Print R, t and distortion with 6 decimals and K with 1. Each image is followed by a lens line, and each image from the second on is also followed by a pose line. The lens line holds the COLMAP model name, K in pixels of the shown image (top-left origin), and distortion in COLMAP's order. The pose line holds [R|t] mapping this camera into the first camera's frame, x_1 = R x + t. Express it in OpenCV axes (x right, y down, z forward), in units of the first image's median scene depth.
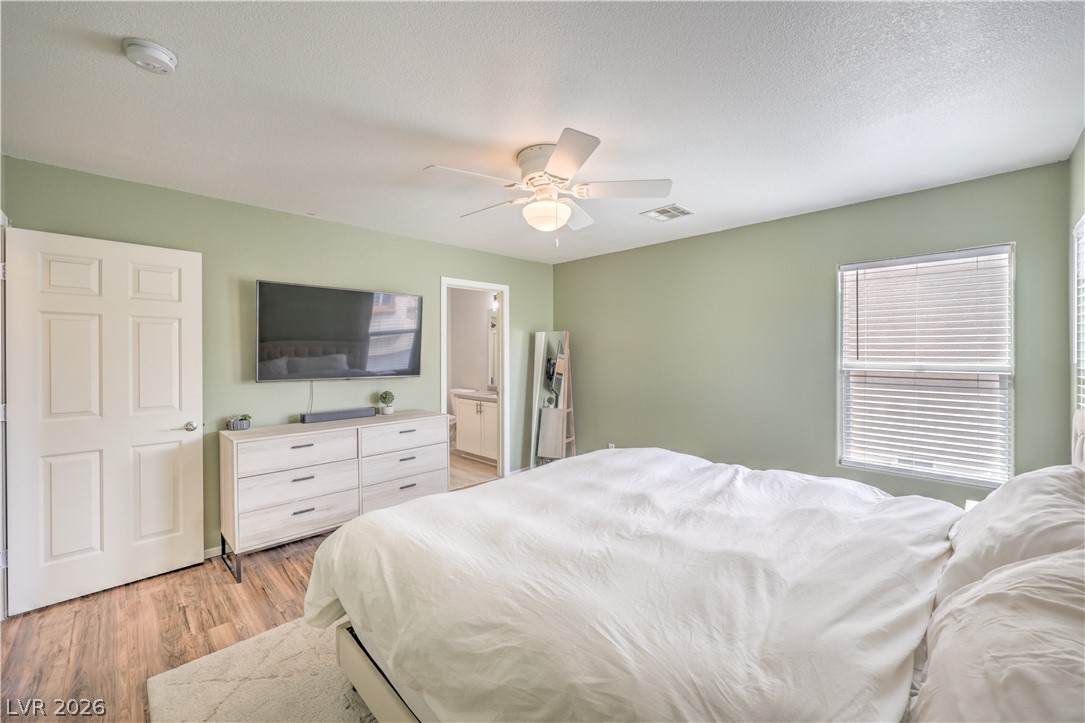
lens RADIAL K [[436.1, 0, 547.7], [0, 436.1, 355.8], [0, 0, 1]] dist [-0.000240, -0.000057]
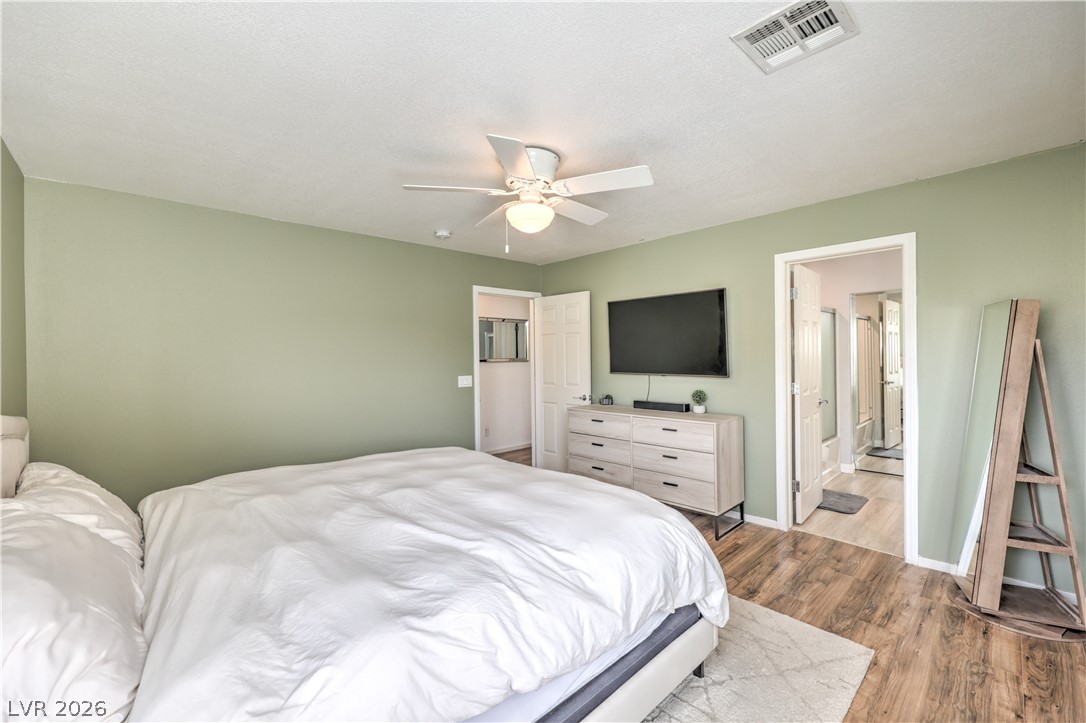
lens RADIAL K [[441.5, 0, 543.0], [0, 441.5, 361.5], [0, 0, 1]] dist [0.000735, 0.000023]
pose [[-0.021729, 0.021058, -0.999542, 0.792220], [0.007226, 0.999755, 0.020905, -0.010154], [0.999738, -0.006769, -0.021876, 0.817153]]
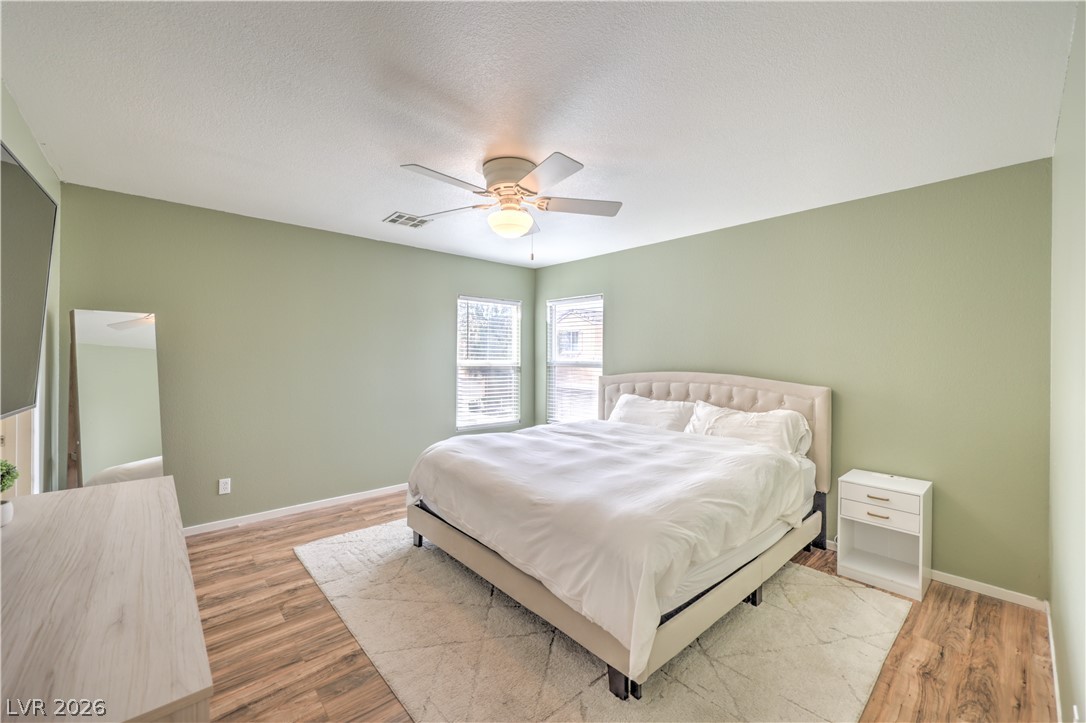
lens RADIAL K [[436.5, 0, 548.2], [0, 436.5, 355.8], [0, 0, 1]] dist [-0.000240, -0.000057]
pose [[0.028443, 0.003111, 0.999591, -0.829070], [0.000049, 0.999995, -0.003113, 0.001966], [-0.999595, 0.000138, 0.028443, 0.685405]]
